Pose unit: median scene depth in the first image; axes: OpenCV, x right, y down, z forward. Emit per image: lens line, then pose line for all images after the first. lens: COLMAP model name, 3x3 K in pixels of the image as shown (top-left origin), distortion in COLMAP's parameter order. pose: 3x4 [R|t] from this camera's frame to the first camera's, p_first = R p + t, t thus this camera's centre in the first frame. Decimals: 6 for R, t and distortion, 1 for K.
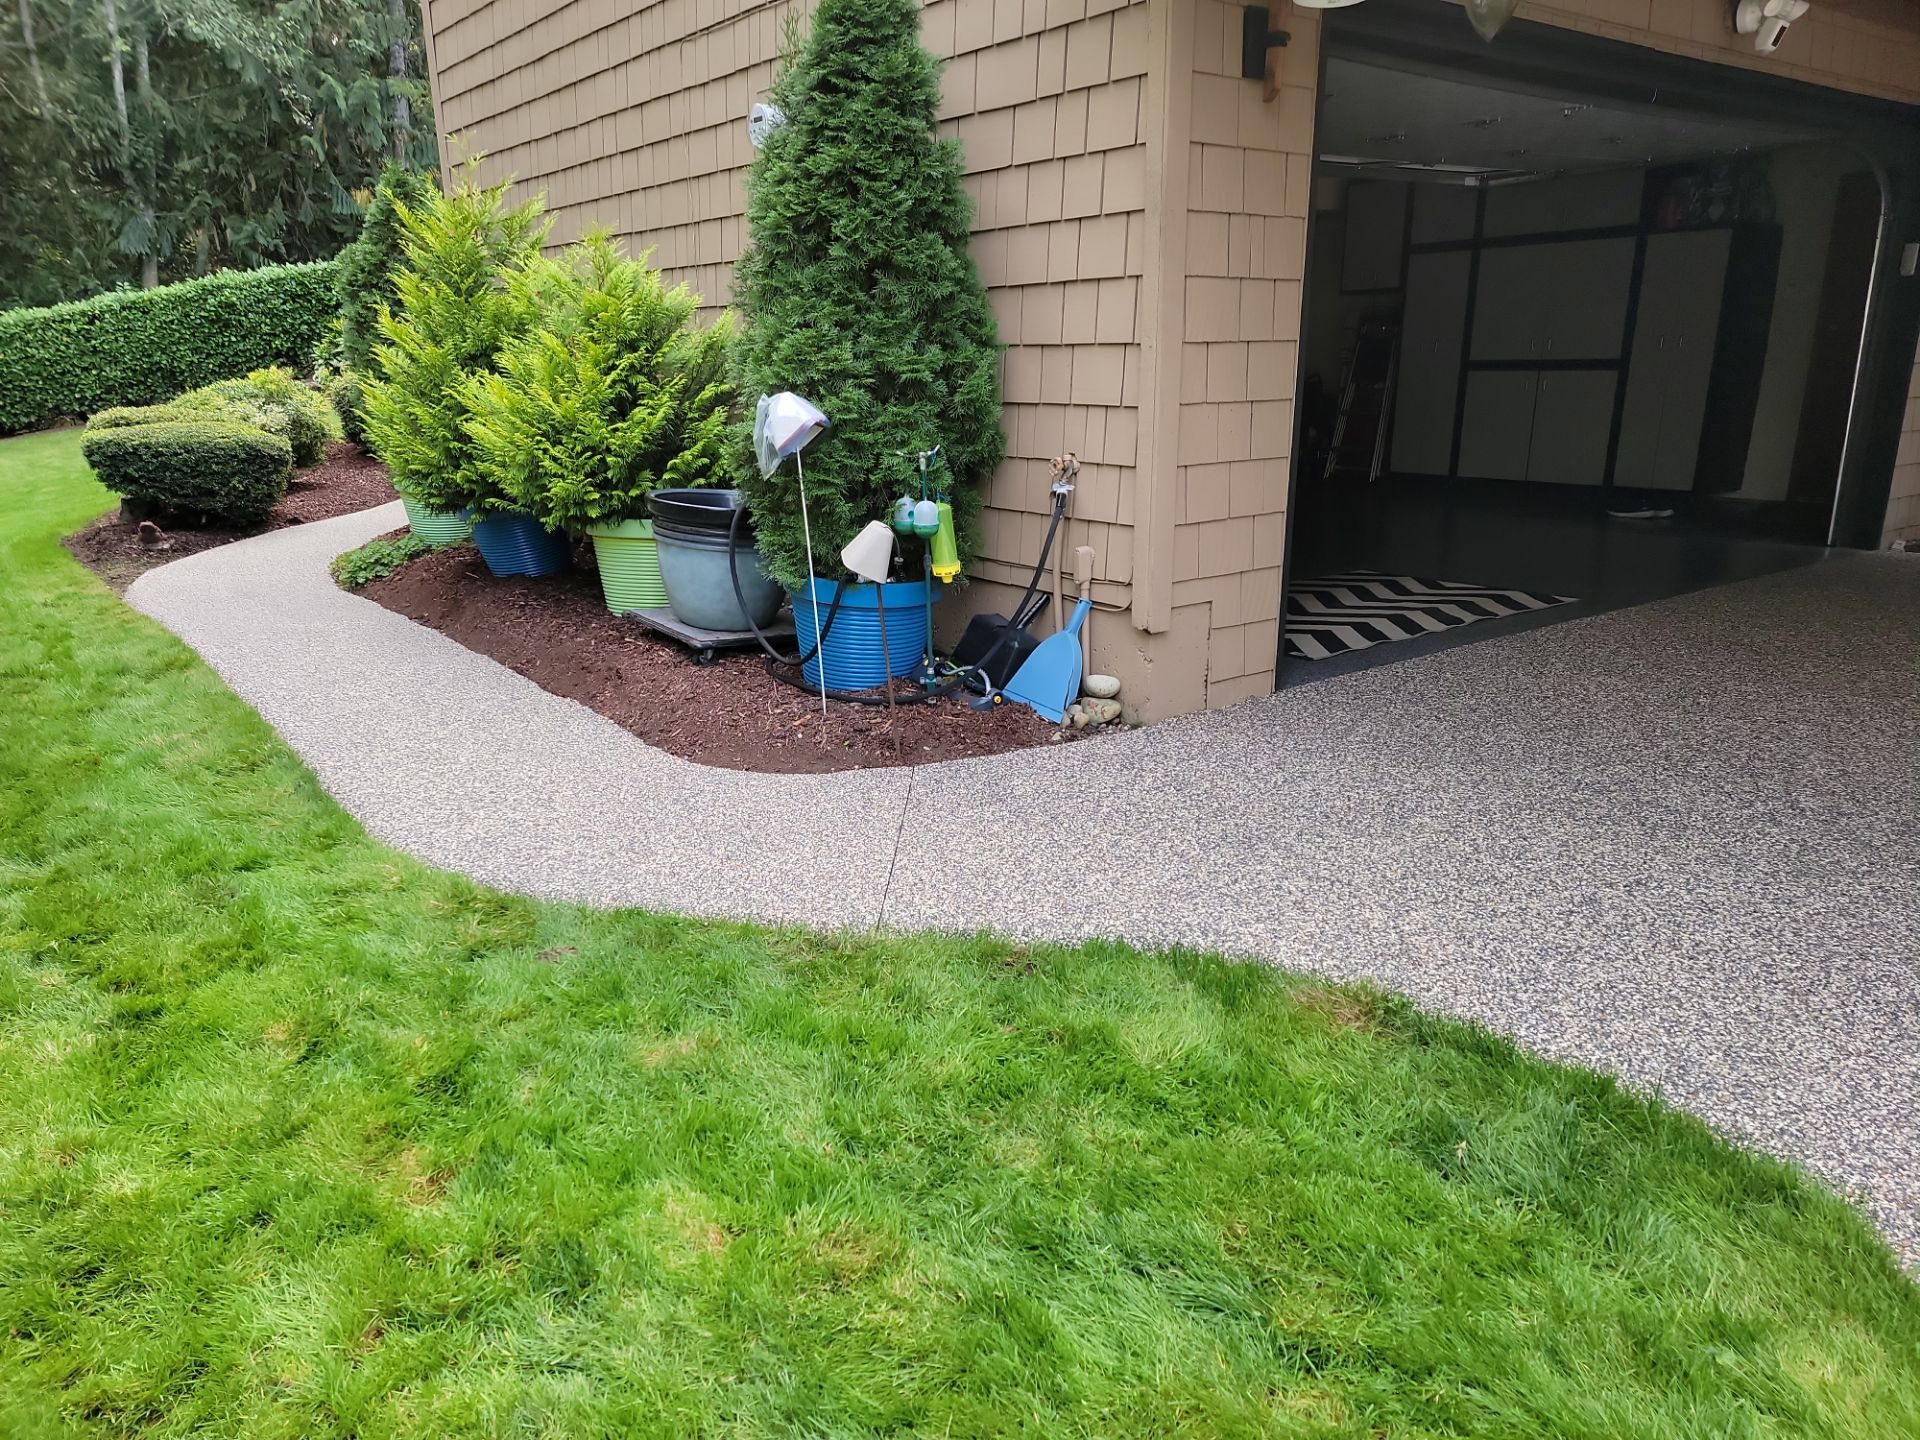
lens RADIAL K [[1318.2, 0, 970.3], [0, 1318.2, 764.1], [0, 0, 1]] dist [0.075336, -0.060899]
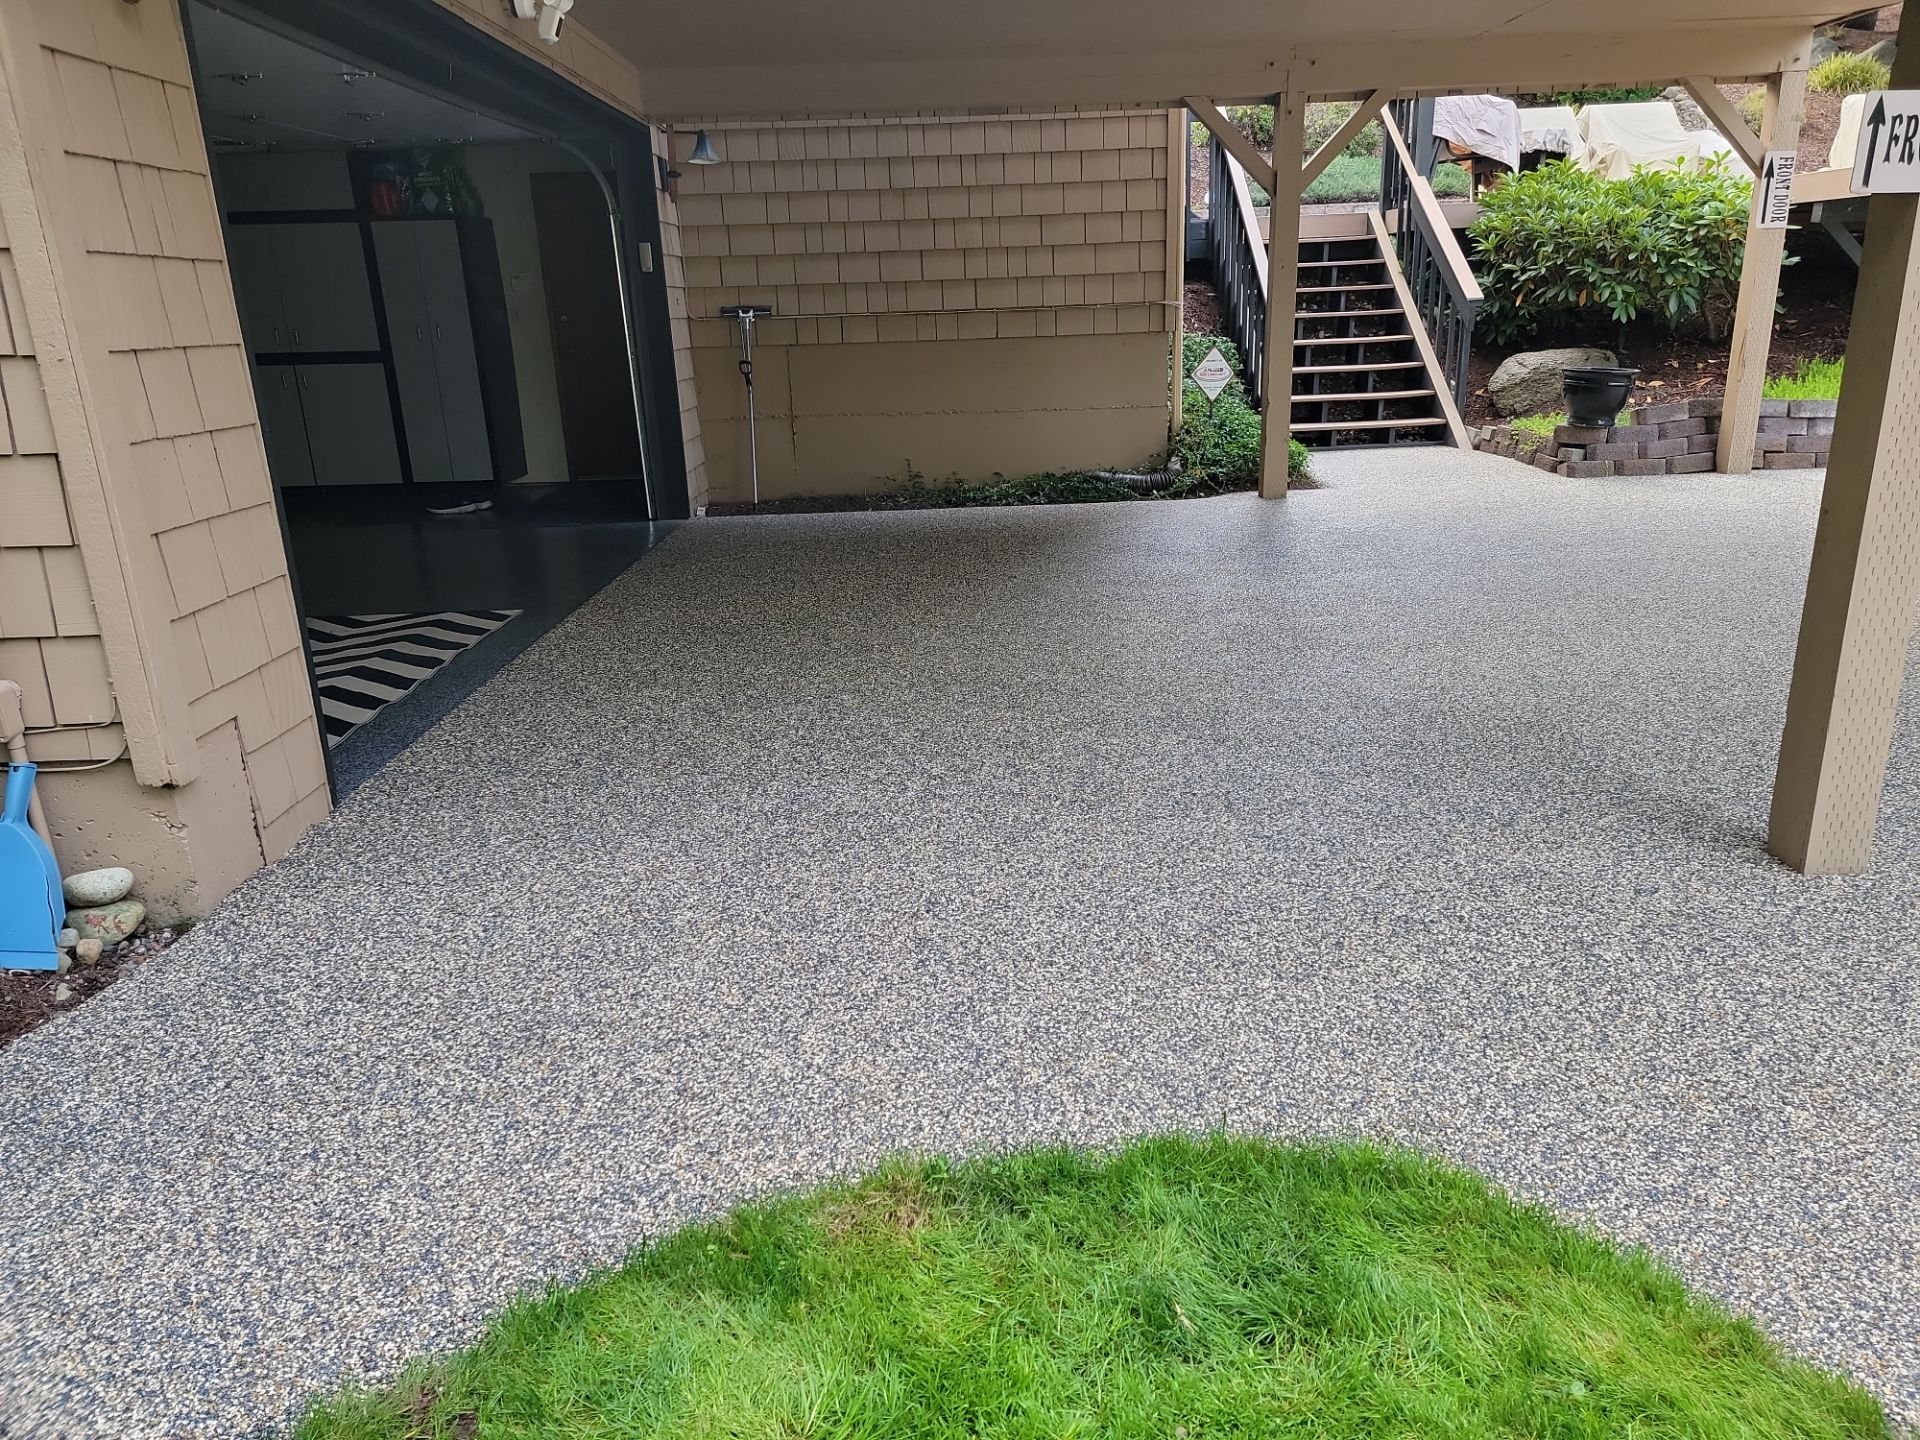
lens RADIAL K [[1318.2, 0, 970.4], [0, 1318.2, 721.4], [0, 0, 1]] dist [0.075336, -0.060899]
pose [[0.593676, -0.248465, 0.765385, -0.129089], [0.262966, 0.958821, 0.107288, -0.096230], [-0.760524, 0.137576, 0.634567, 0.266996]]
